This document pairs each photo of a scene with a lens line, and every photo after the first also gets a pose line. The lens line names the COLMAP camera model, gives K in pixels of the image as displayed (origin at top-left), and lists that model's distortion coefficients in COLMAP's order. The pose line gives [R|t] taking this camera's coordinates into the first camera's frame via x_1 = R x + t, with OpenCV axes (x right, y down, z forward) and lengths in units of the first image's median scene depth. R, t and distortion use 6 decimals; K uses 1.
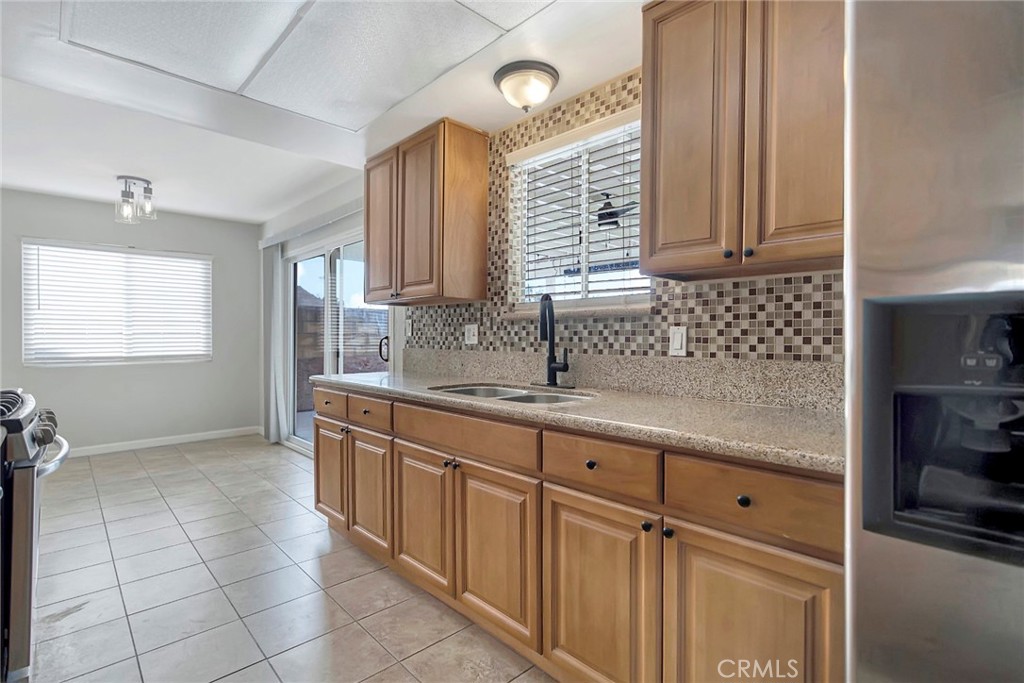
lens RADIAL K [[491.2, 0, 516.5], [0, 491.2, 344.5], [0, 0, 1]] dist [-0.010237, 0.002769]
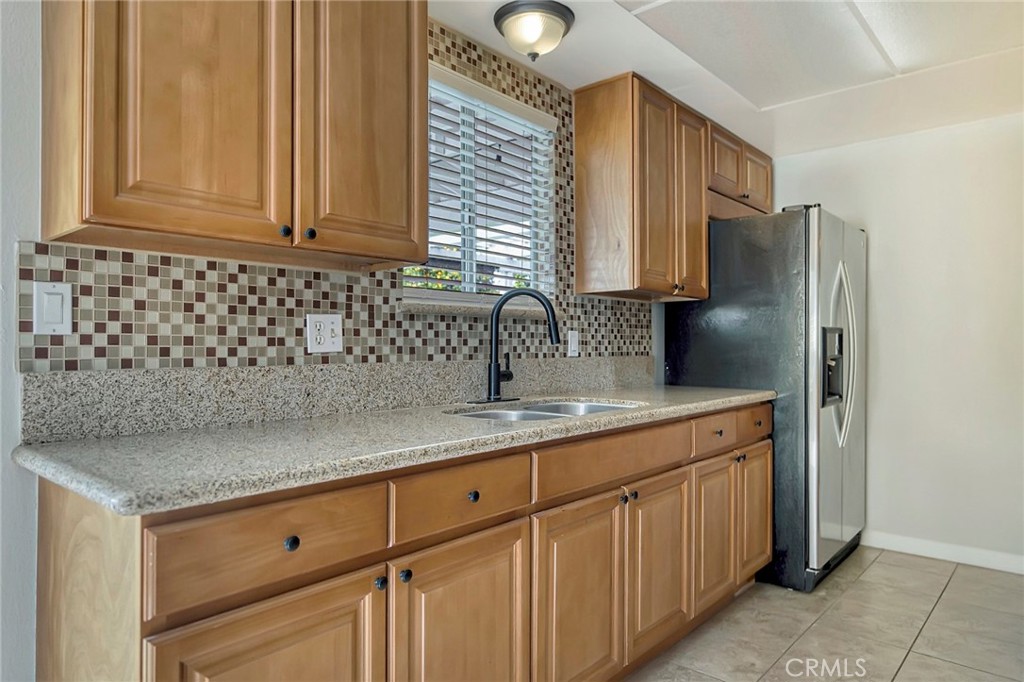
lens RADIAL K [[656.7, 0, 516.1], [0, 656.7, 336.8], [0, 0, 1]] dist [0.001772, 0.000382]
pose [[-0.104948, 0.002038, 0.994476, -0.913770], [0.006747, 0.999976, -0.001337, -0.016886], [-0.994455, 0.006569, -0.104960, 0.993898]]
